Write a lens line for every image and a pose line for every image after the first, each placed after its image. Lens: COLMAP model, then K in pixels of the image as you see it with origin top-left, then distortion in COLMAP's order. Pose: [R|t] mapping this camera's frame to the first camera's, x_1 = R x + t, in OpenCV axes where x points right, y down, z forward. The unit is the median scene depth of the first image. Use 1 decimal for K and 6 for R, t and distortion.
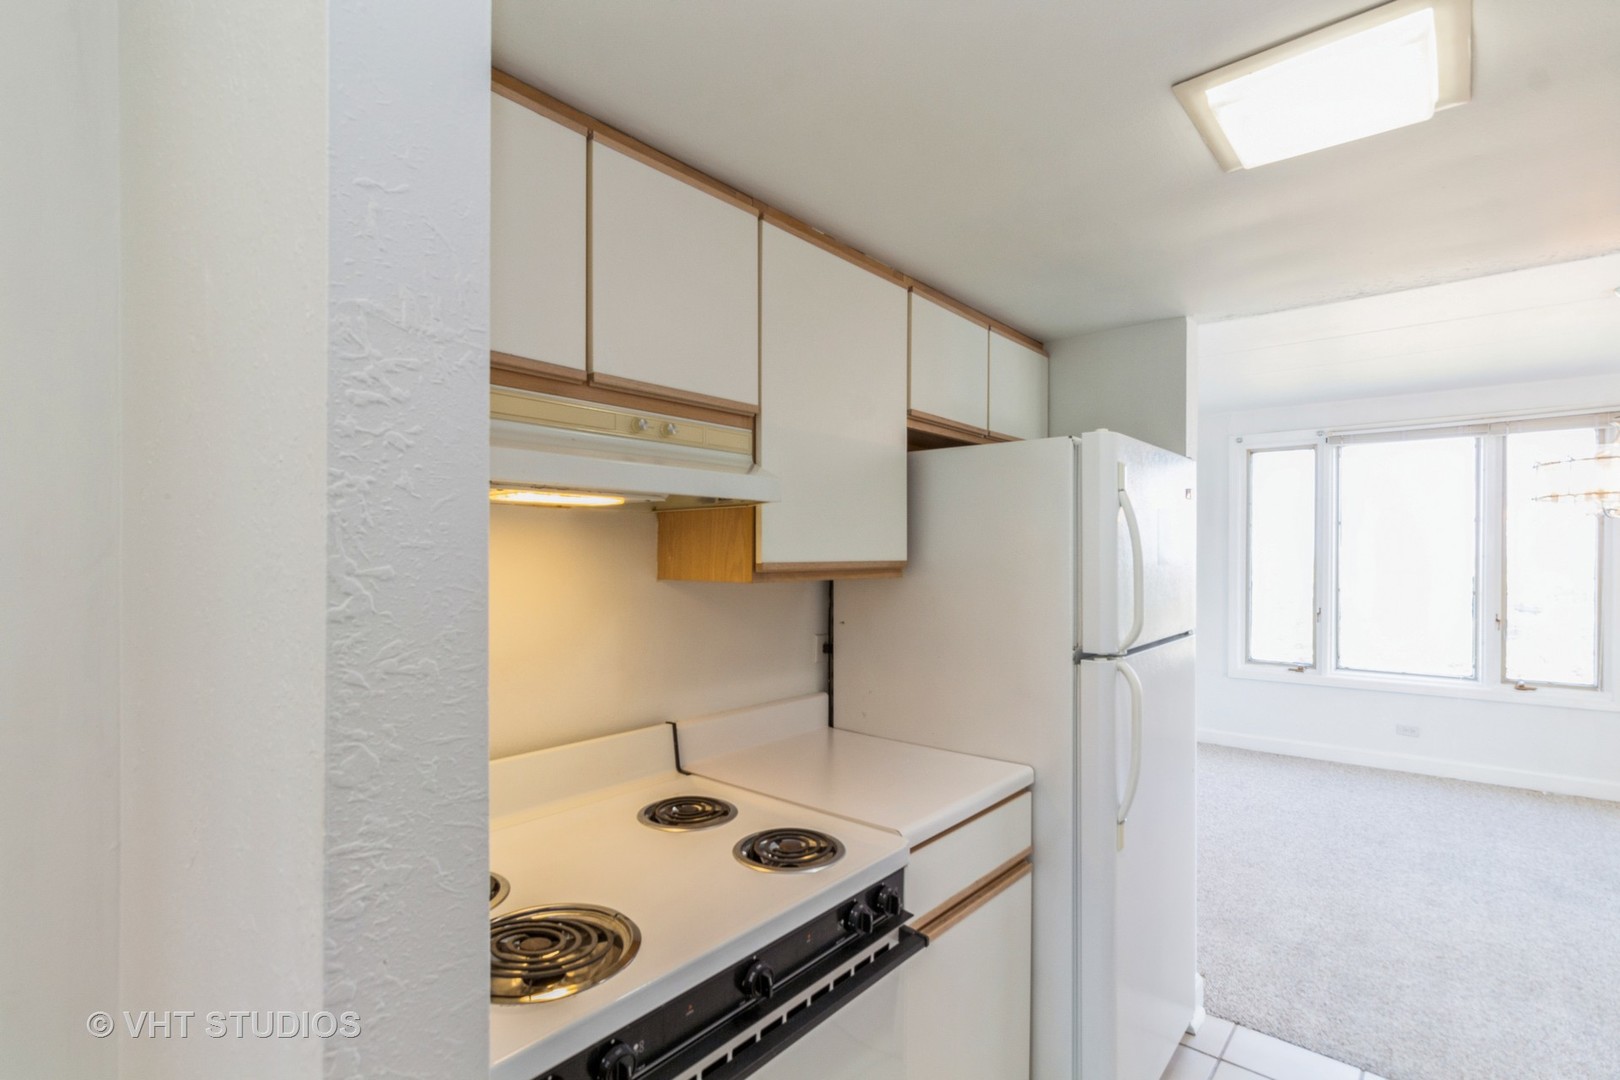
lens RADIAL K [[764.1, 0, 808.6], [0, 764.1, 549.4], [0, 0, 1]] dist [0.002081, -0.000159]
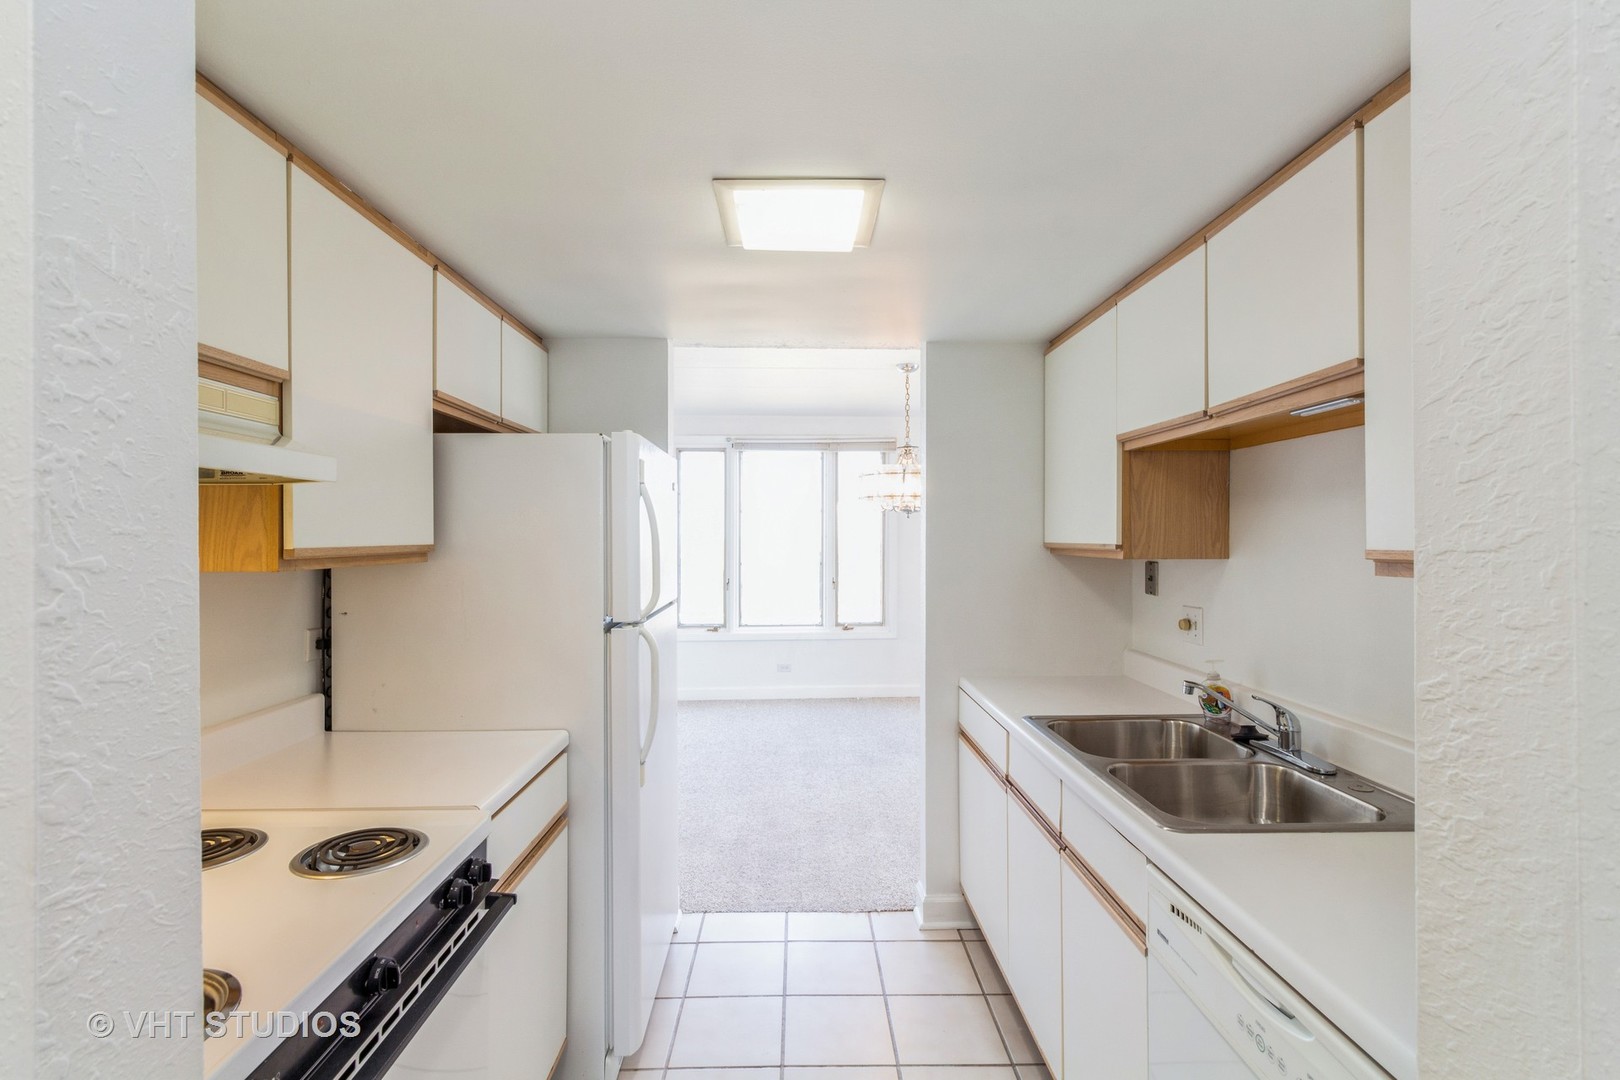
lens RADIAL K [[764.1, 0, 810.7], [0, 764.1, 529.8], [0, 0, 1]] dist [0.002081, -0.000159]
pose [[0.743018, 0.001089, 0.669270, -0.192624], [0.000854, 0.999996, -0.002575, -0.001691], [-0.669271, 0.002485, 0.743015, -0.057664]]
